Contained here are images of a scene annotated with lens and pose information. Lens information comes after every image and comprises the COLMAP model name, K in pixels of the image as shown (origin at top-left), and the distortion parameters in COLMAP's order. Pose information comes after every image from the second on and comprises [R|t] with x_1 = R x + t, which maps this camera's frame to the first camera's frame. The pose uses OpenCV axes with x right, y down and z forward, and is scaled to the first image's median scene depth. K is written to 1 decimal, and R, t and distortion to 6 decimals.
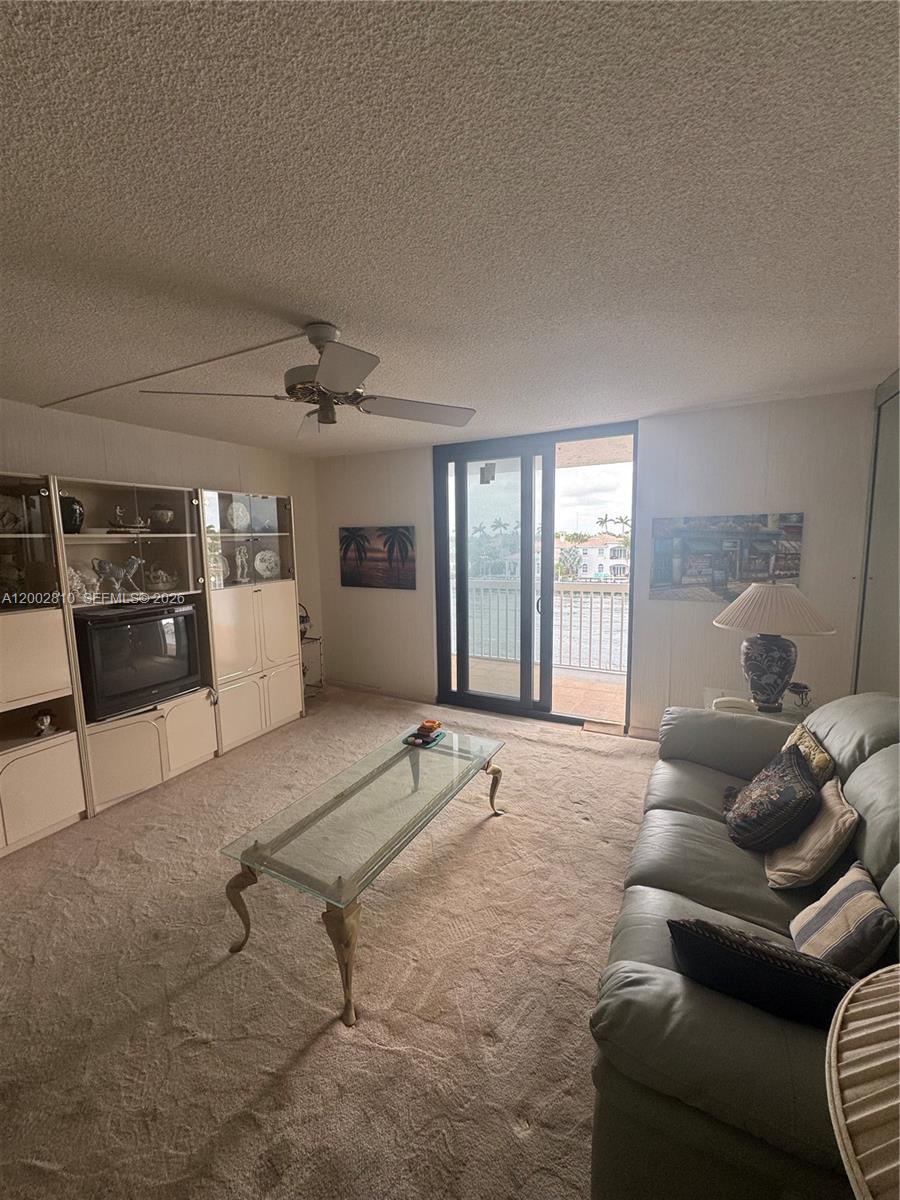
lens RADIAL K [[478.3, 0, 453.0], [0, 478.3, 596.6], [0, 0, 1]] dist [-0.006886, -0.000501]
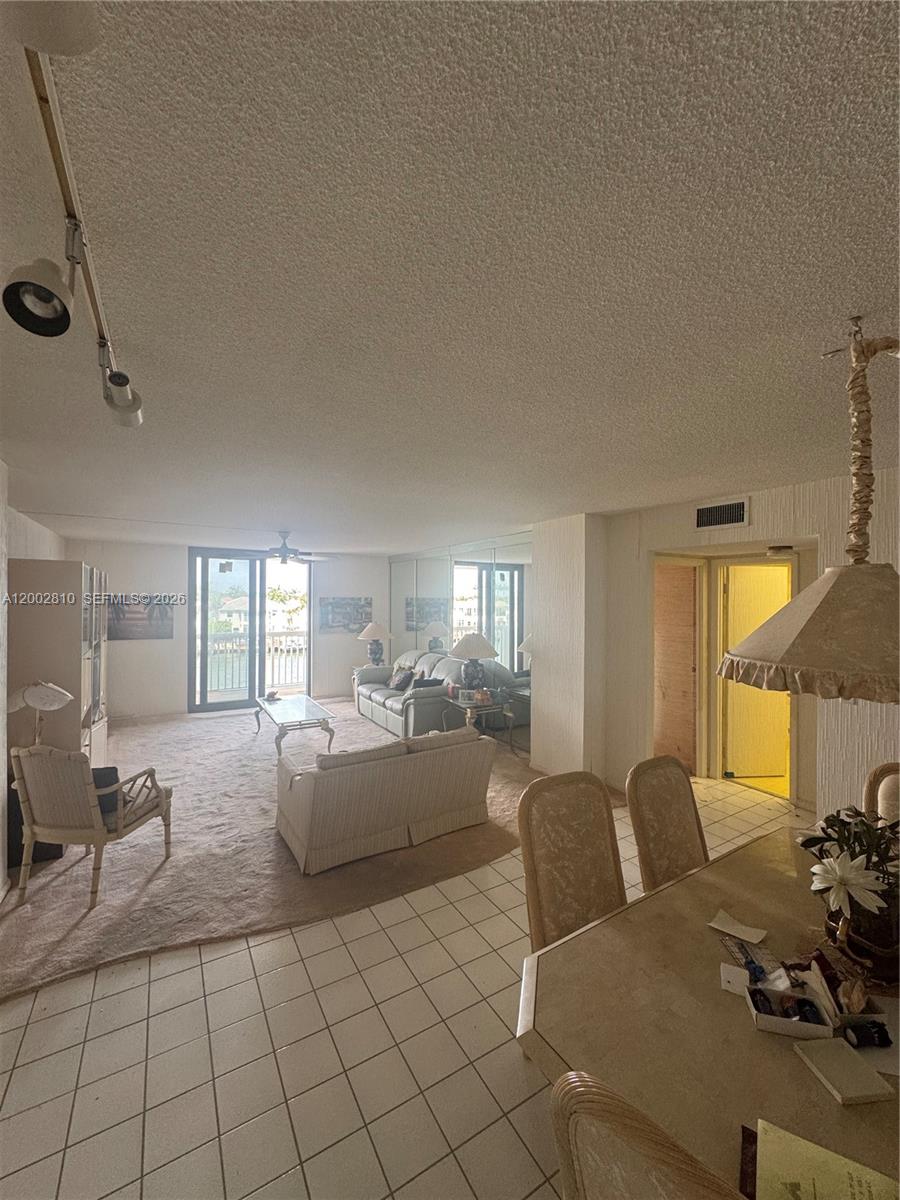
lens RADIAL K [[478.3, 0, 452.1], [0, 478.3, 601.9], [0, 0, 1]] dist [-0.006886, -0.000501]
pose [[0.515048, 0.020546, 0.856915, -1.170364], [0.092040, 0.992607, -0.079121, 0.089162], [-0.852205, 0.119622, 0.509349, -0.647254]]
